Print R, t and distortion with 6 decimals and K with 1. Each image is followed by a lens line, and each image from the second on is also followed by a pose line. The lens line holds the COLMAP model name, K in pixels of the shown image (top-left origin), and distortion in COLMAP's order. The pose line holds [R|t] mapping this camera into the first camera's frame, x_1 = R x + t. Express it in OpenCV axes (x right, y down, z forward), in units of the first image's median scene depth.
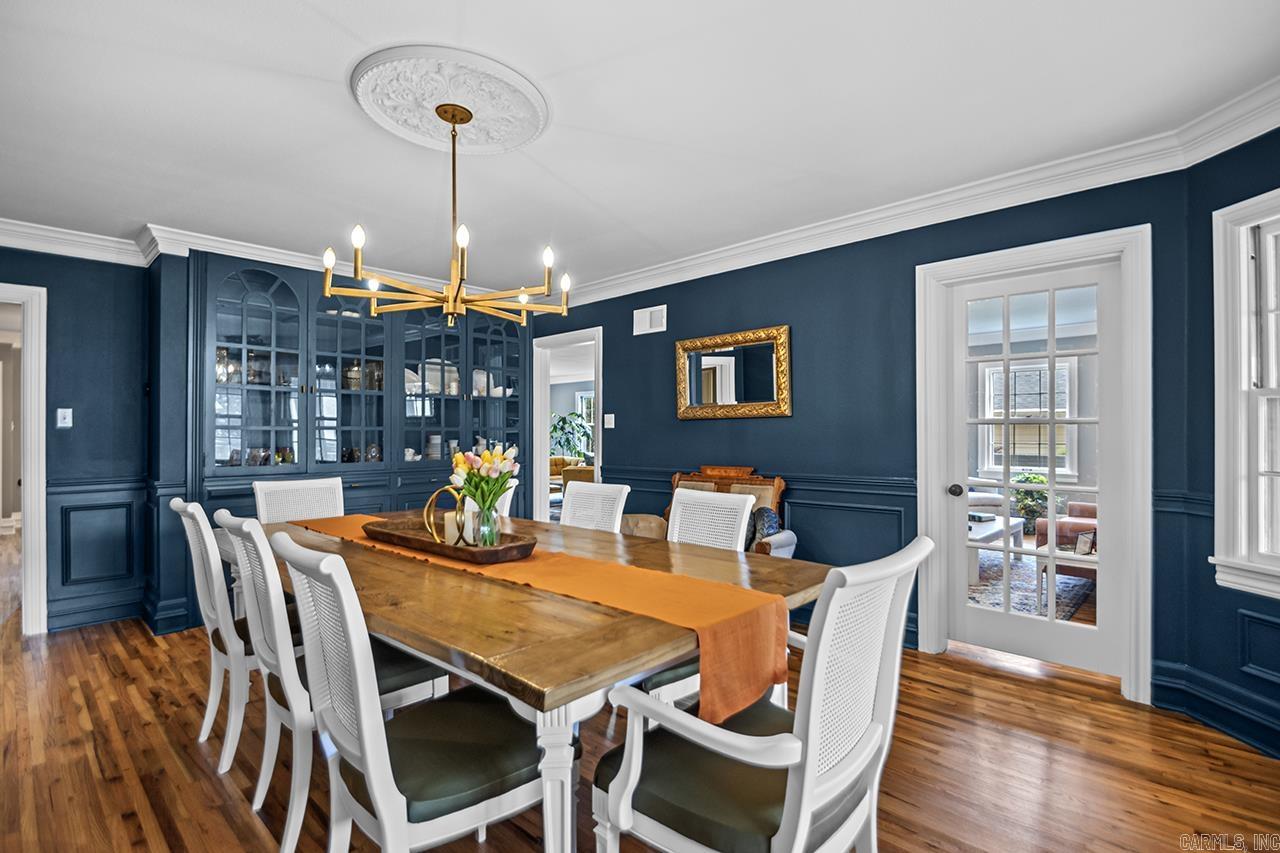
lens RADIAL K [[607.6, 0, 642.5], [0, 607.6, 427.0], [0, 0, 1]] dist [0.012241, -0.000053]
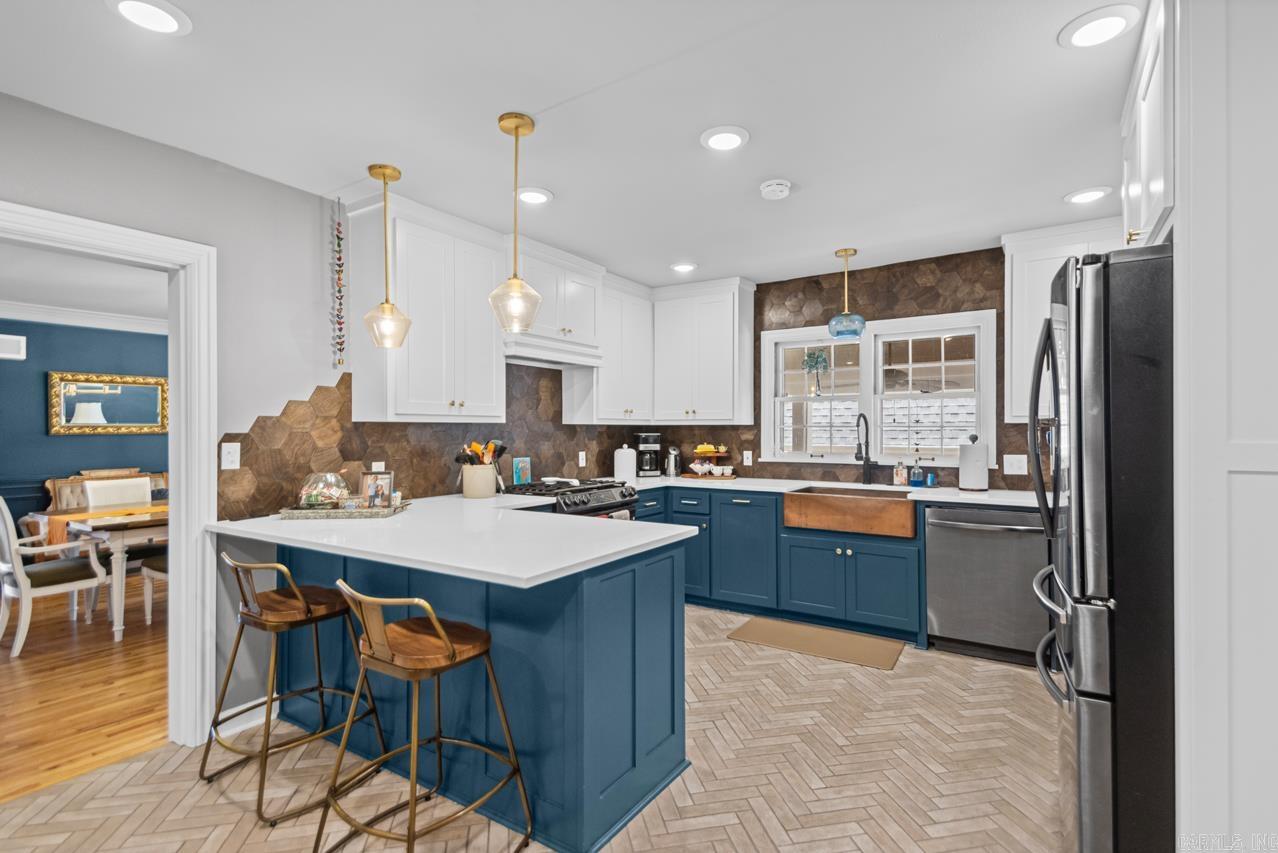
lens RADIAL K [[606.7, 0, 640.7], [0, 606.7, 427.3], [0, 0, 1]] dist [0.012241, -0.000053]
pose [[-0.165192, 0.010275, 0.986208, -1.372210], [0.003284, 0.999946, -0.009868, -0.013302], [-0.986256, 0.001609, -0.165217, 0.028591]]
